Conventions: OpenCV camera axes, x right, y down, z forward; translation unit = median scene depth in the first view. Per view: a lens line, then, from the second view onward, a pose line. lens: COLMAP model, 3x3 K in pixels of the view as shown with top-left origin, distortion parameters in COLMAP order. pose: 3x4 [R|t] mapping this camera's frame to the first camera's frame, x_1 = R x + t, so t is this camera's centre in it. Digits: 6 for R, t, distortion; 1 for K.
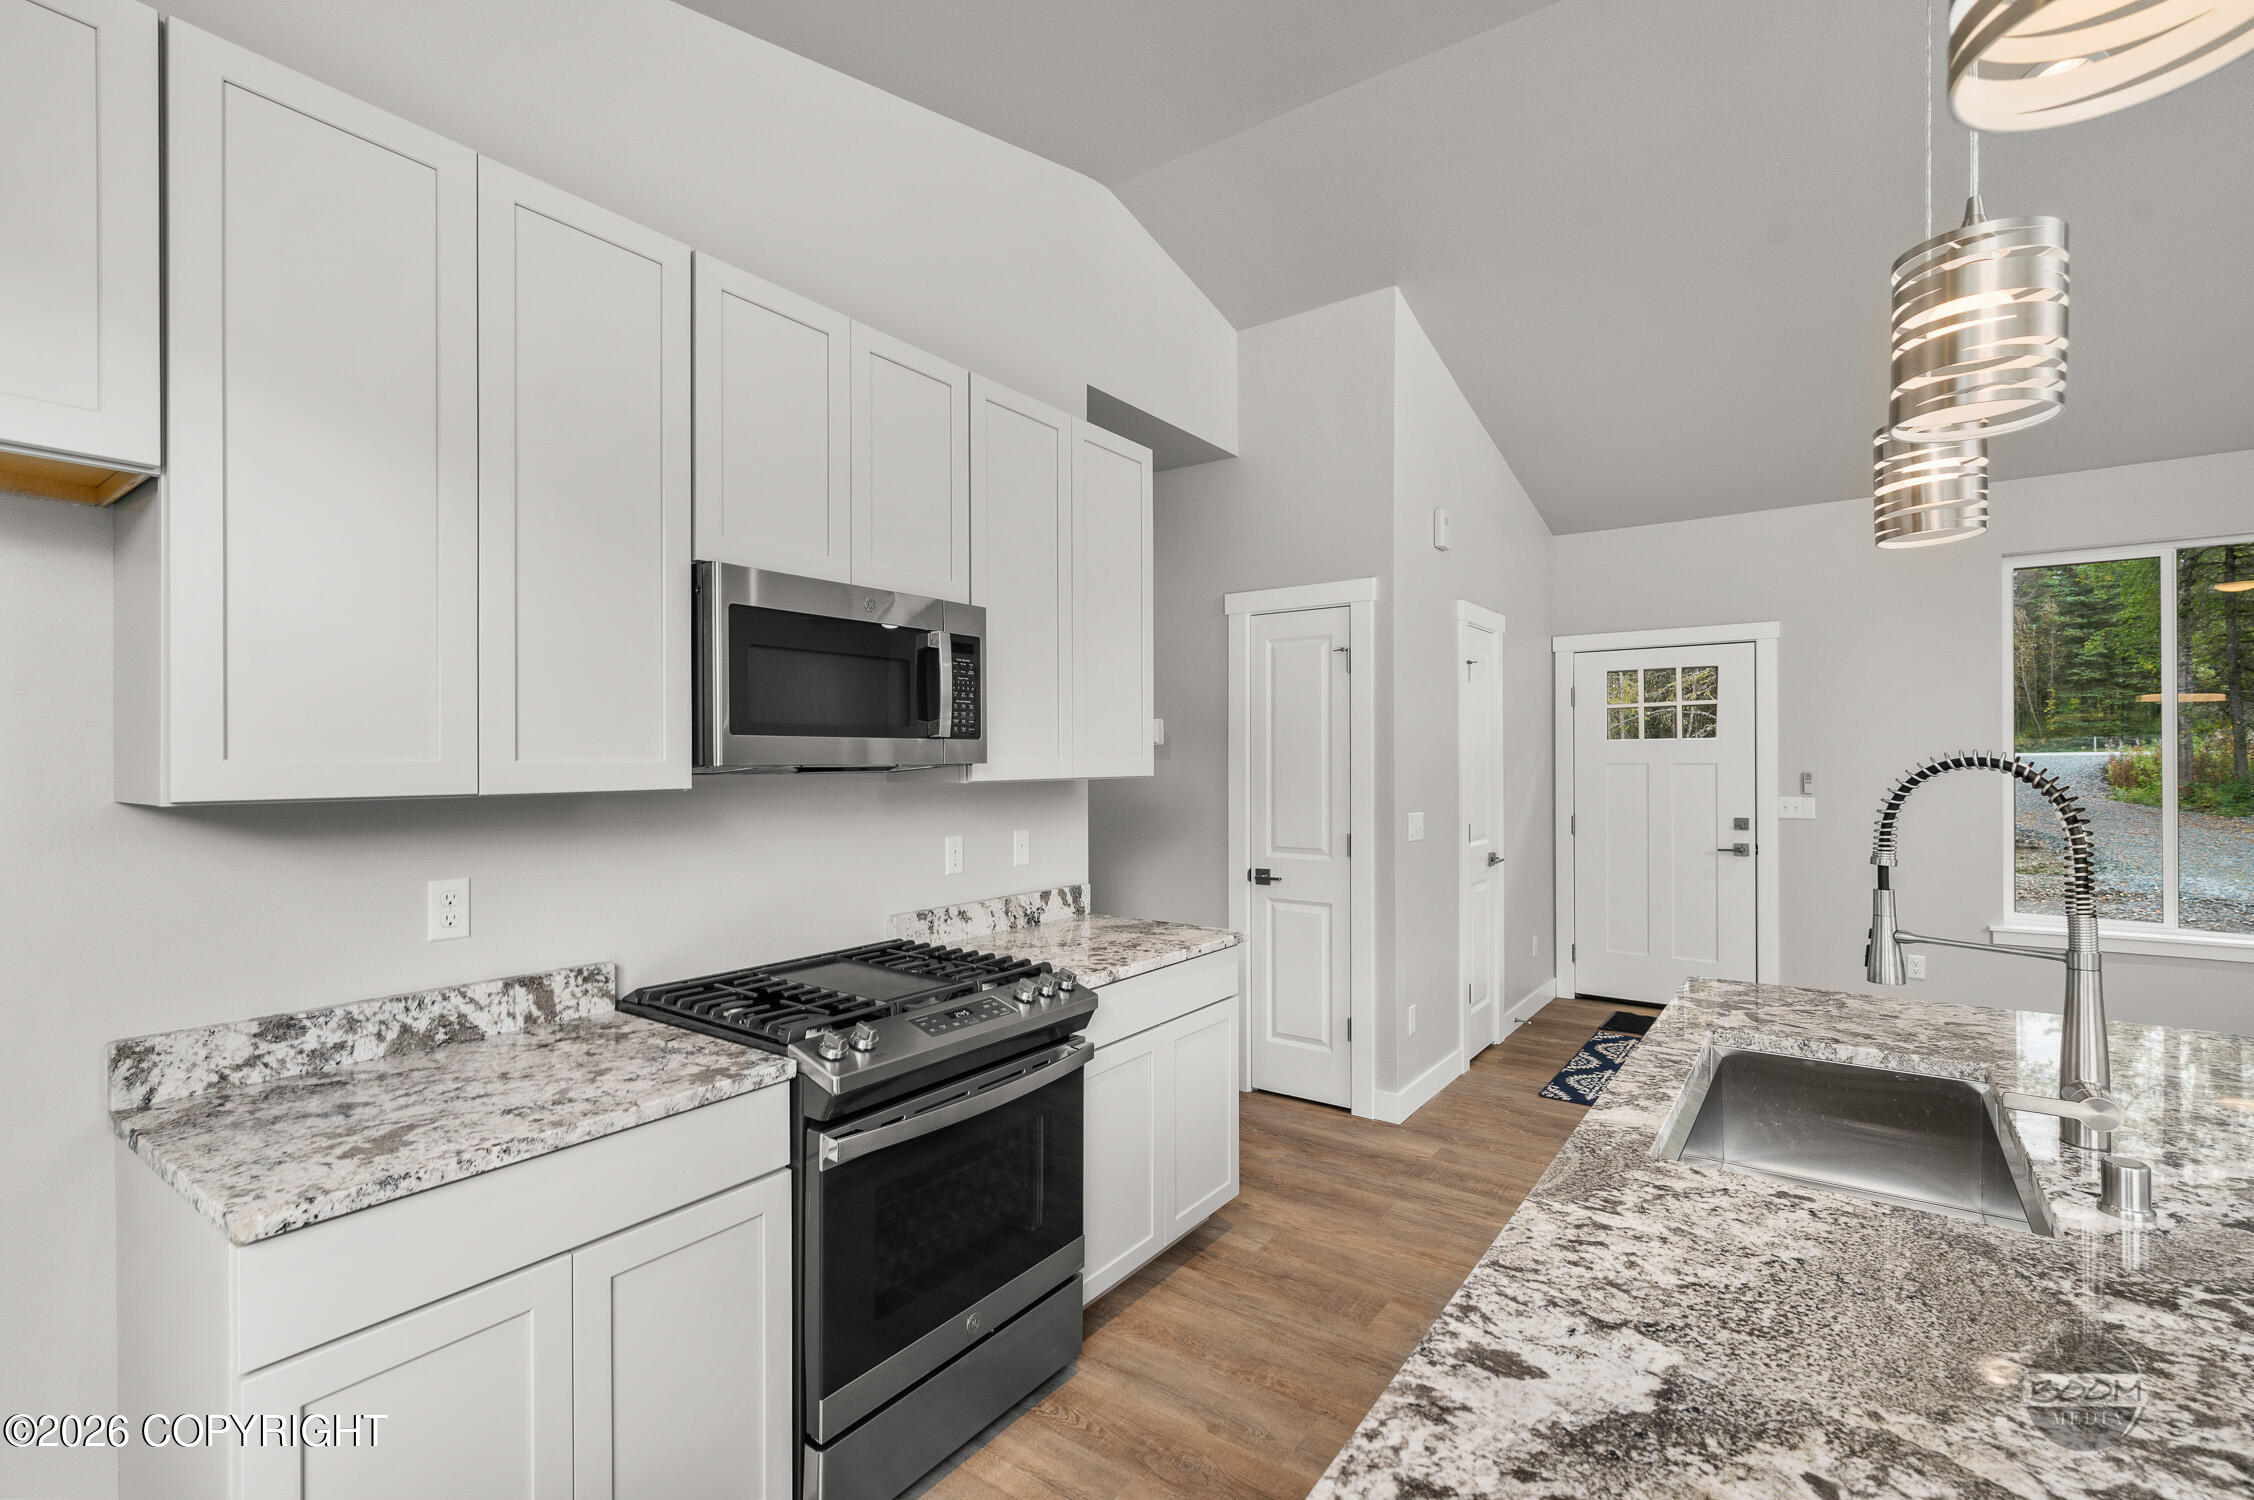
lens RADIAL K [[1006.6, 0, 1124.9], [0, 1006.6, 759.9], [0, 0, 1]] dist [-0.001688, 0.001343]
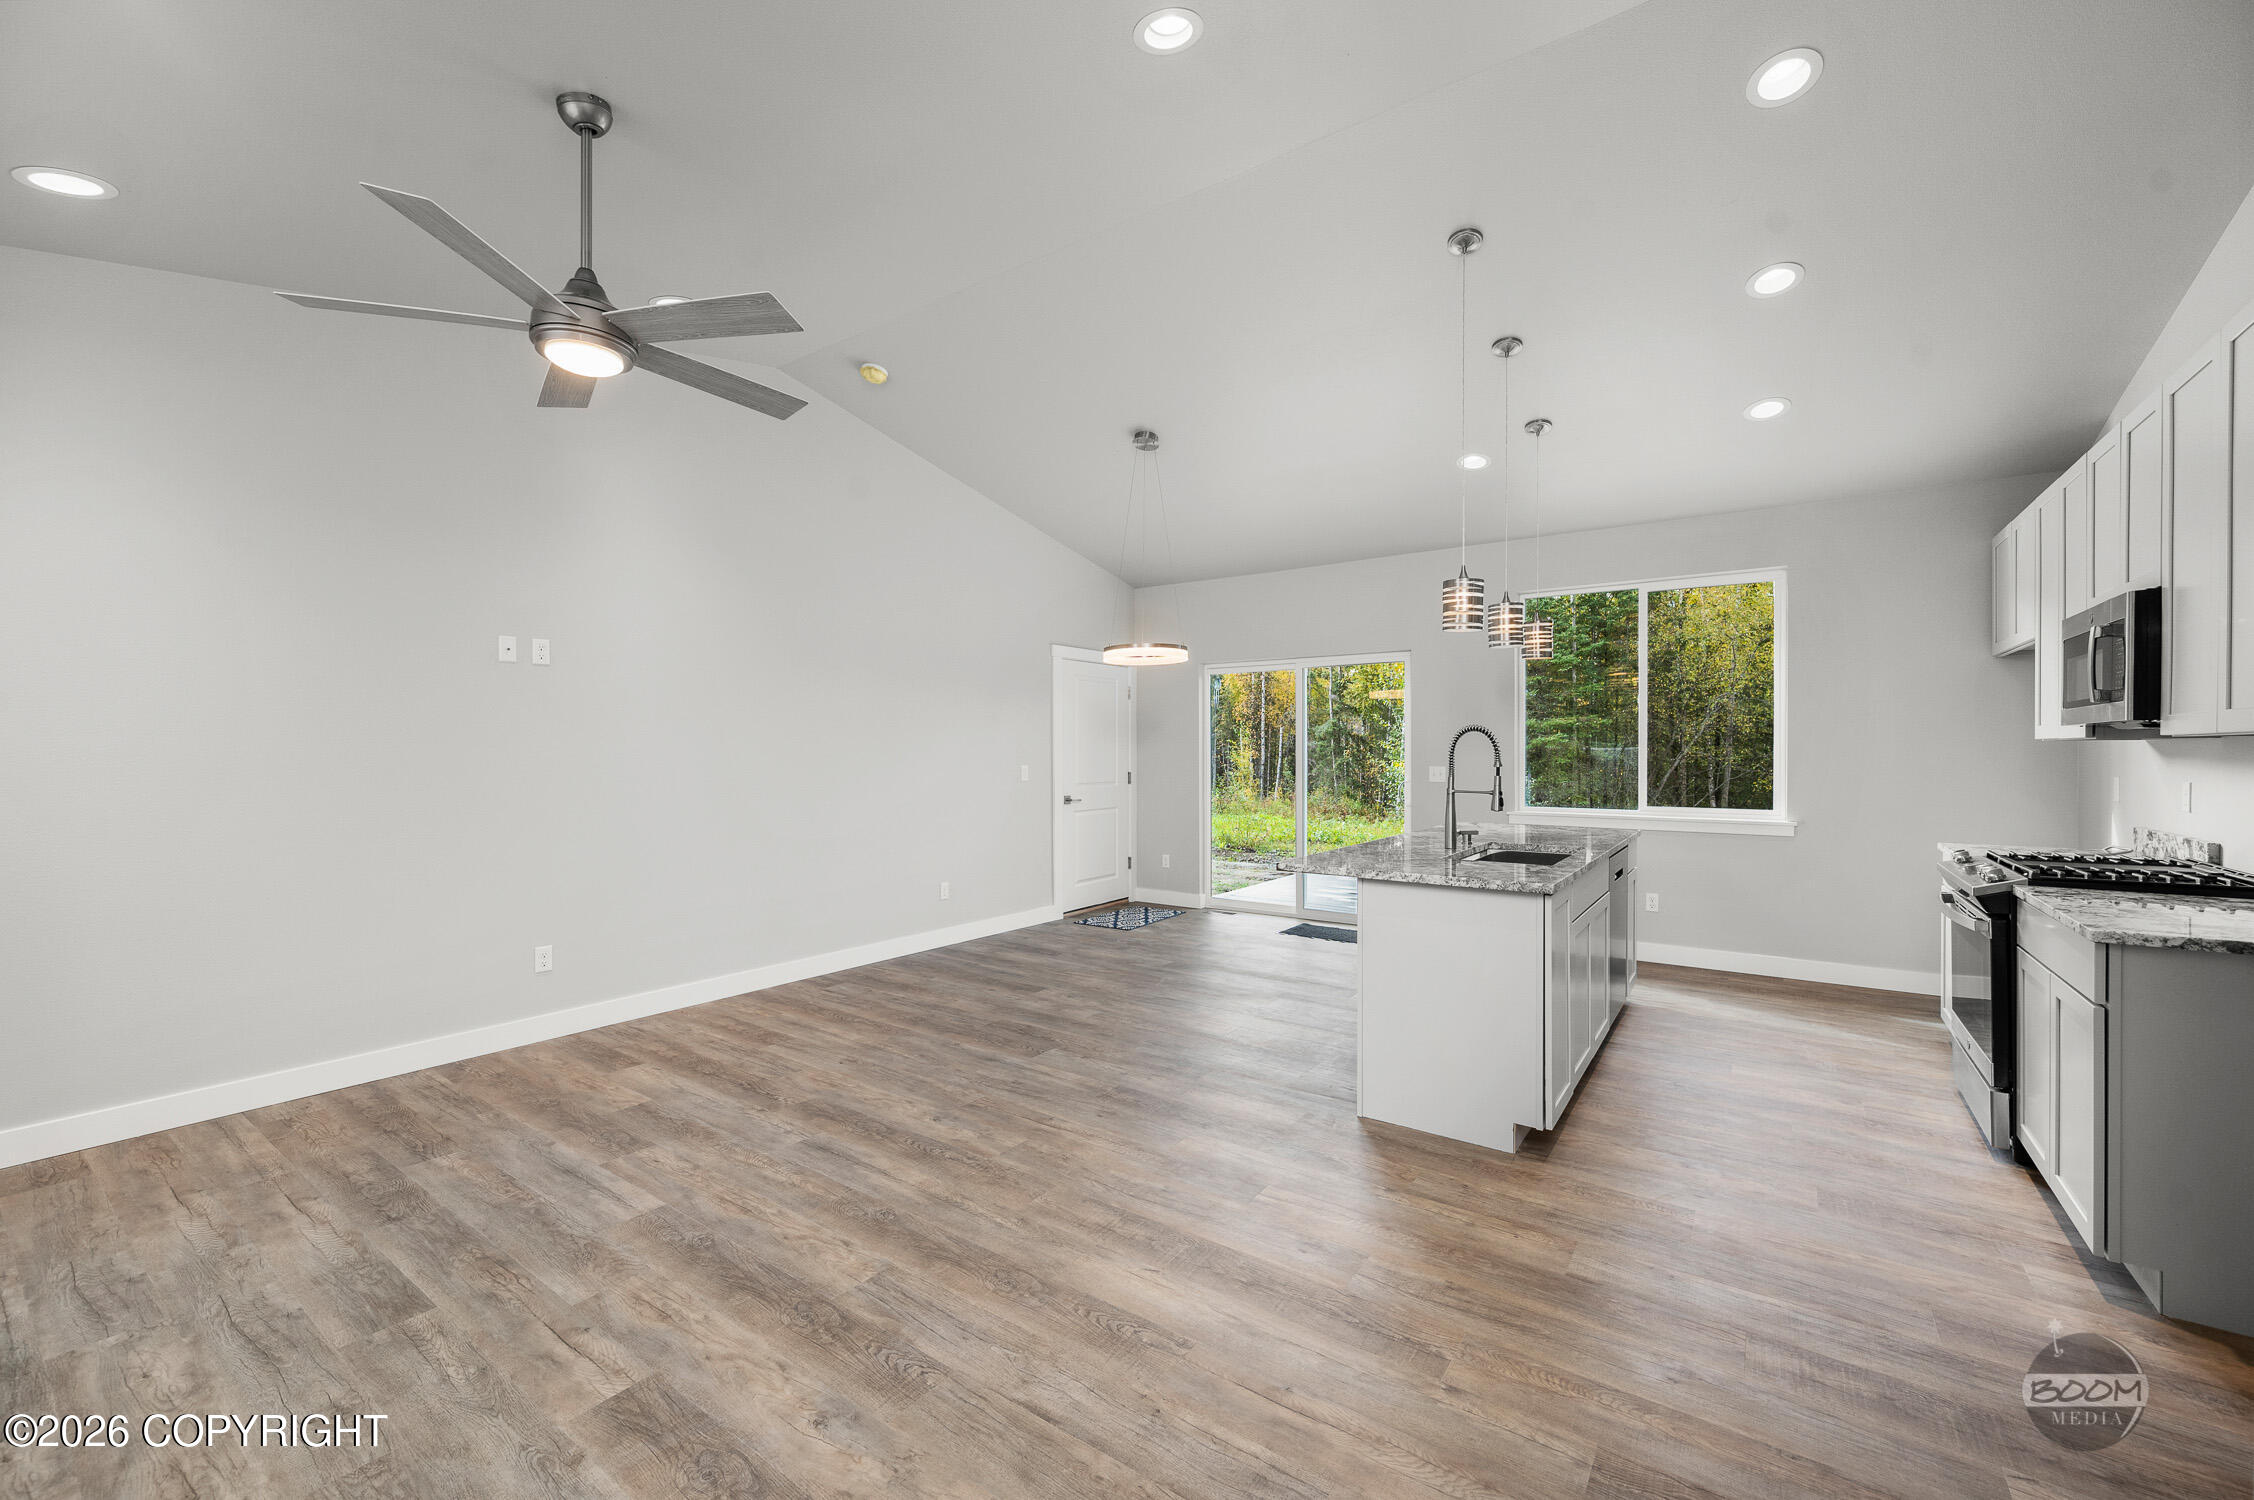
lens RADIAL K [[900.4, 0, 1131.3], [0, 900.4, 757.0], [0, 0, 1]] dist [-0.000629, 0.000181]
pose [[-0.999964, 0.004077, -0.007389, 0.807186], [0.004014, 0.999955, 0.008558, 0.025267], [0.007424, 0.008528, -0.999936, 1.564197]]
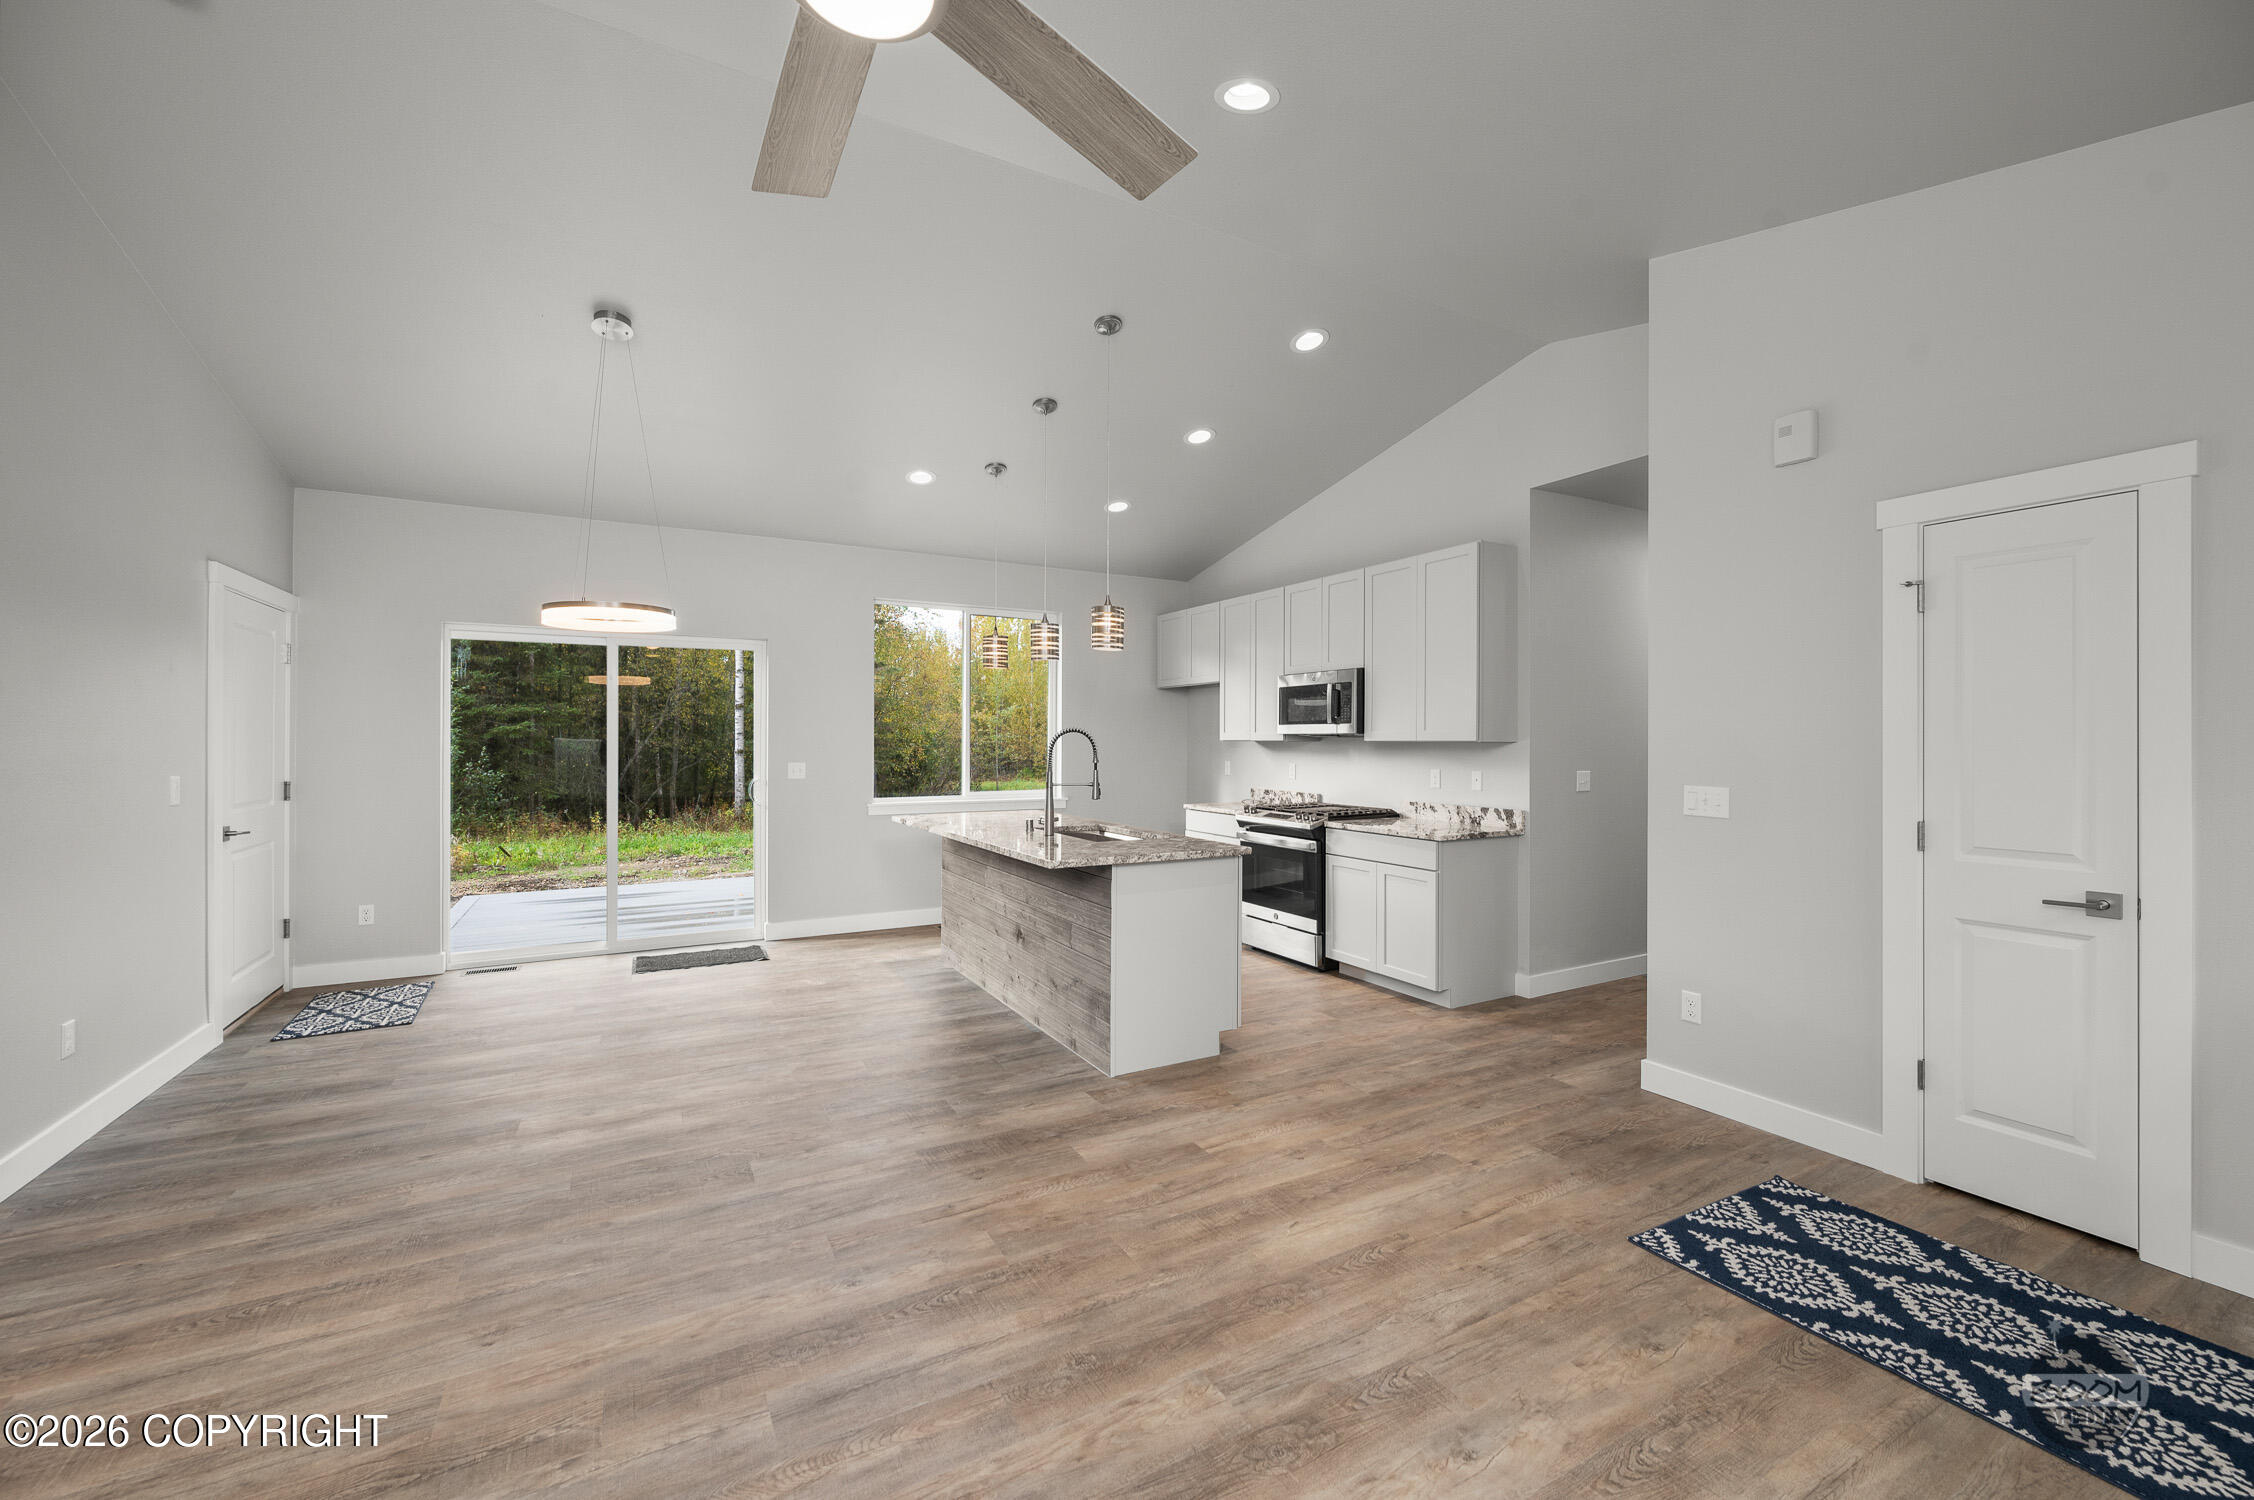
lens RADIAL K [[900.4, 0, 1136.9], [0, 900.4, 734.7], [0, 0, 1]] dist [-0.000629, 0.000181]
pose [[-0.416792, -0.003126, -0.908997, 1.540429], [-0.001588, 0.999995, -0.002711, 0.010515], [0.909001, 0.000314, -0.416794, 1.075295]]
